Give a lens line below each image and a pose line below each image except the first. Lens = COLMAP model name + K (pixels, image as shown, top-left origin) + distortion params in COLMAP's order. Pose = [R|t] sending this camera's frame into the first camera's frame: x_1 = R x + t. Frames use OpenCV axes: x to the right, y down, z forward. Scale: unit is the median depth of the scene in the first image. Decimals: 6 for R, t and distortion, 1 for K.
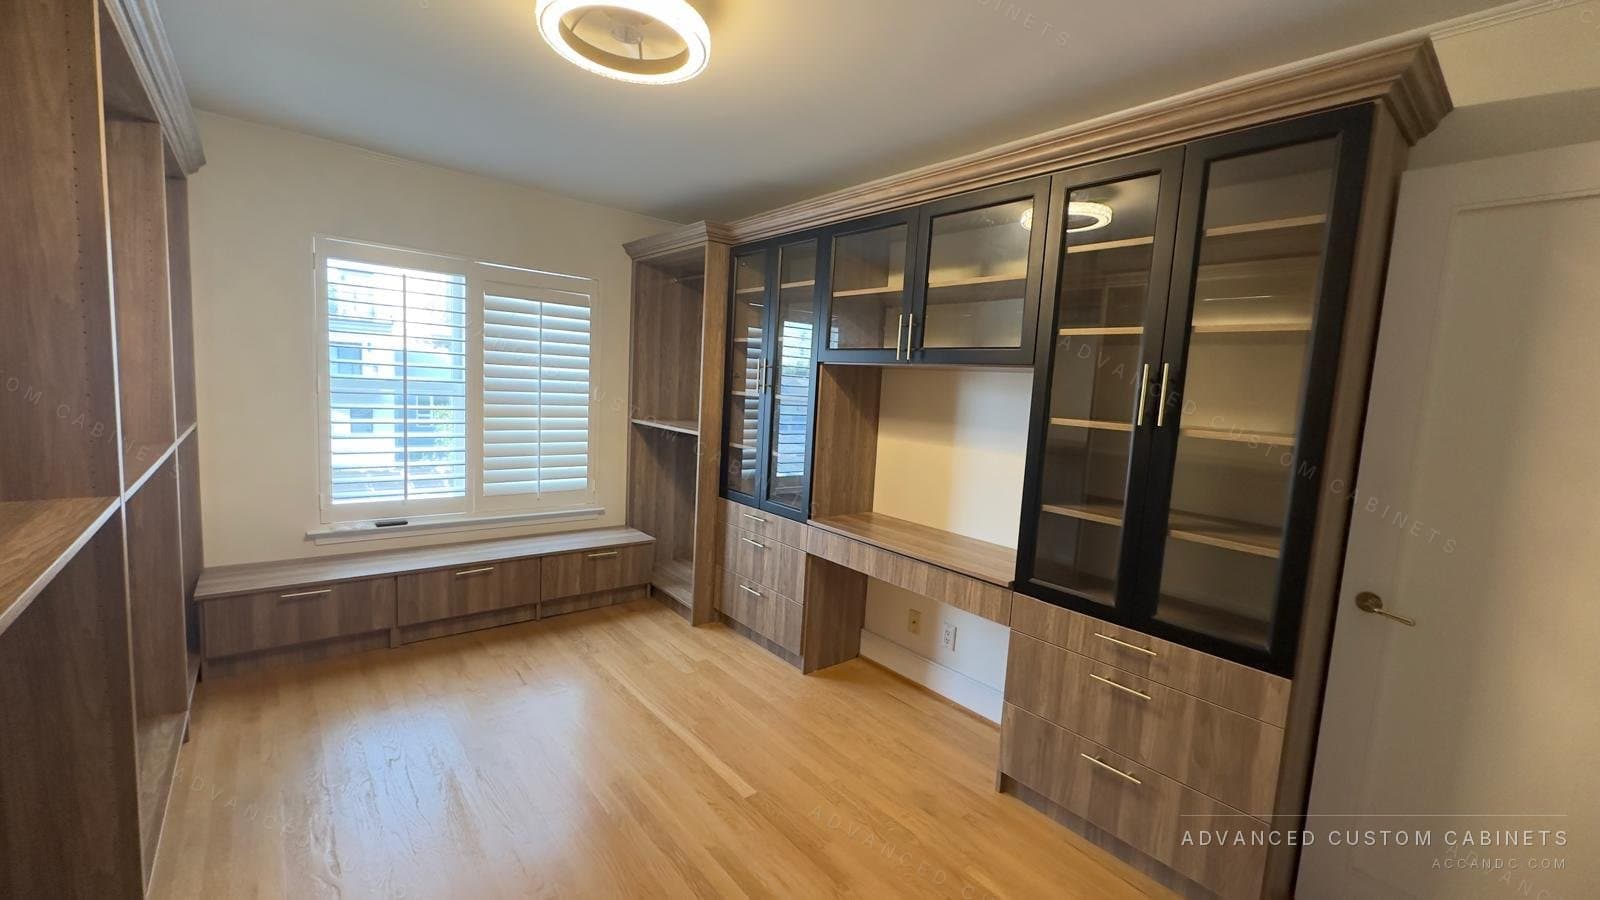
lens RADIAL K [[634.0, 0, 800.9], [0, 634.0, 449.5], [0, 0, 1]] dist [-0.004313, -0.000088]
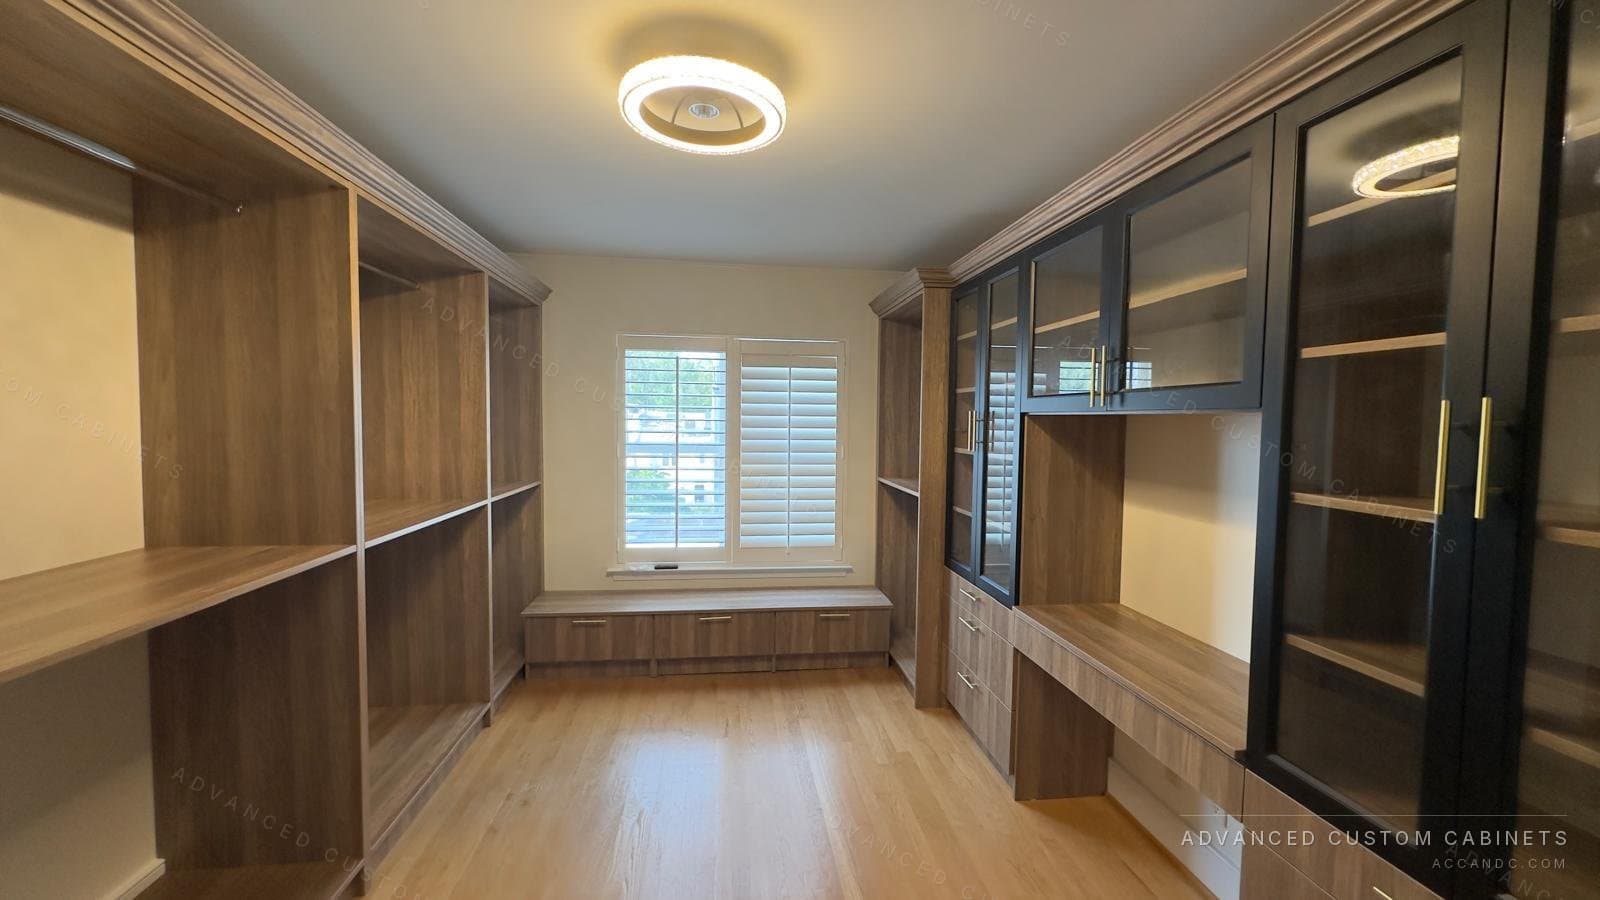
lens RADIAL K [[634.0, 0, 799.4], [0, 634.0, 450.3], [0, 0, 1]] dist [-0.004313, -0.000088]
pose [[0.838509, -0.019107, -0.544553, 0.207585], [-0.021898, 0.997396, -0.068715, -0.024583], [0.544448, 0.069543, 0.835907, 0.142692]]
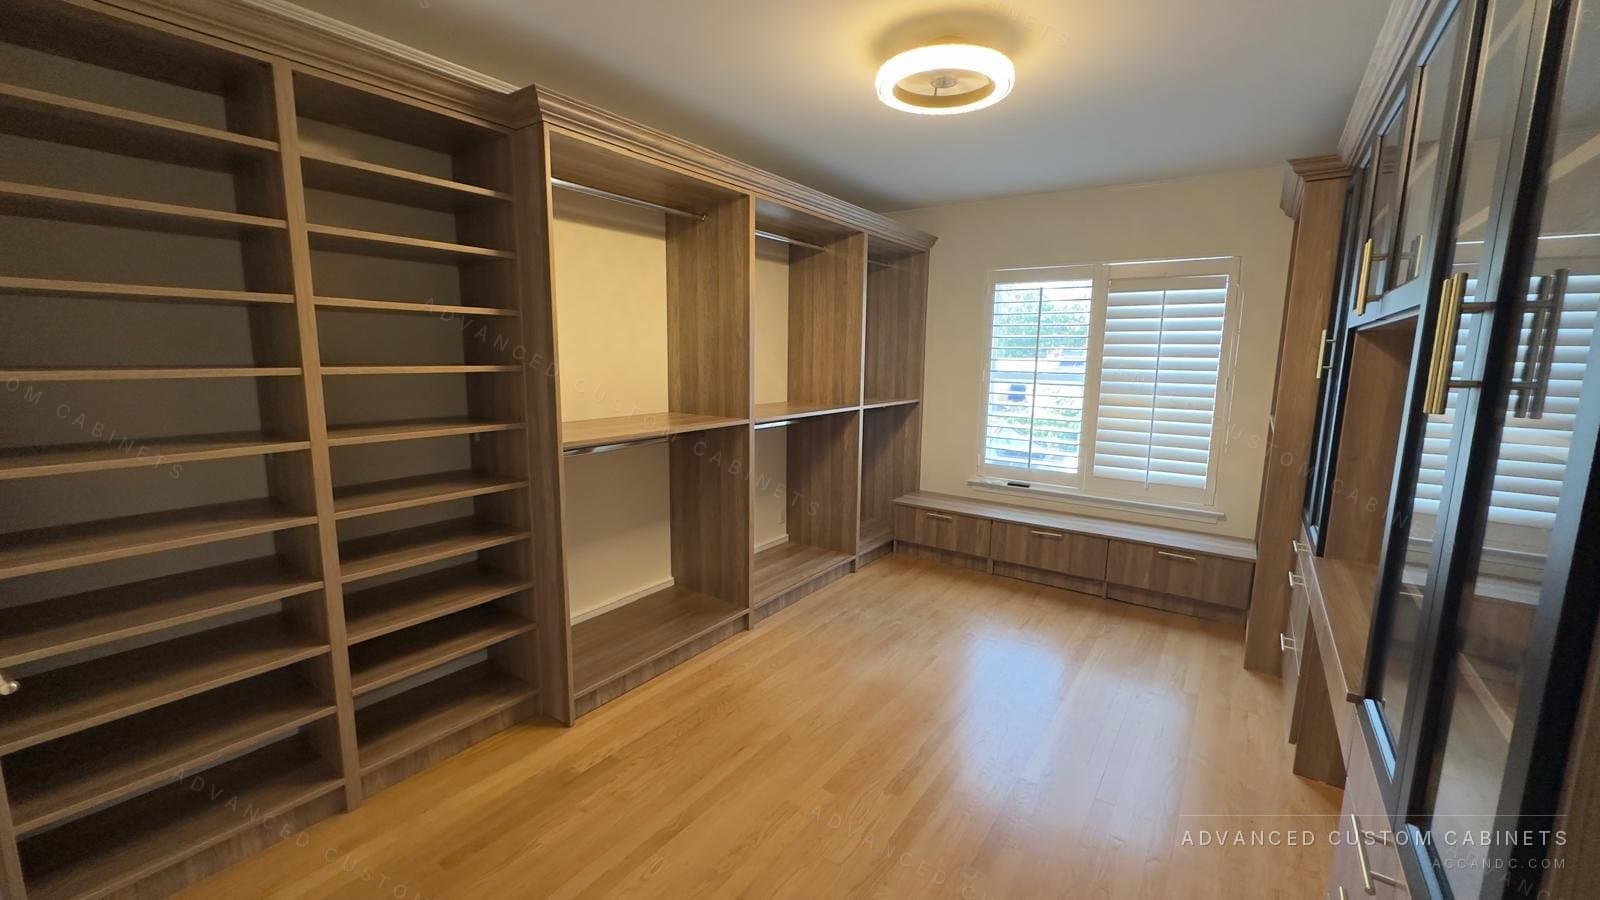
lens RADIAL K [[634.0, 0, 799.5], [0, 634.0, 452.4], [0, 0, 1]] dist [-0.004313, -0.000088]
pose [[0.252994, 0.097866, -0.962505, 0.482524], [-0.101204, 0.992089, 0.074272, 0.001978], [0.962160, 0.078619, 0.260897, 0.239260]]
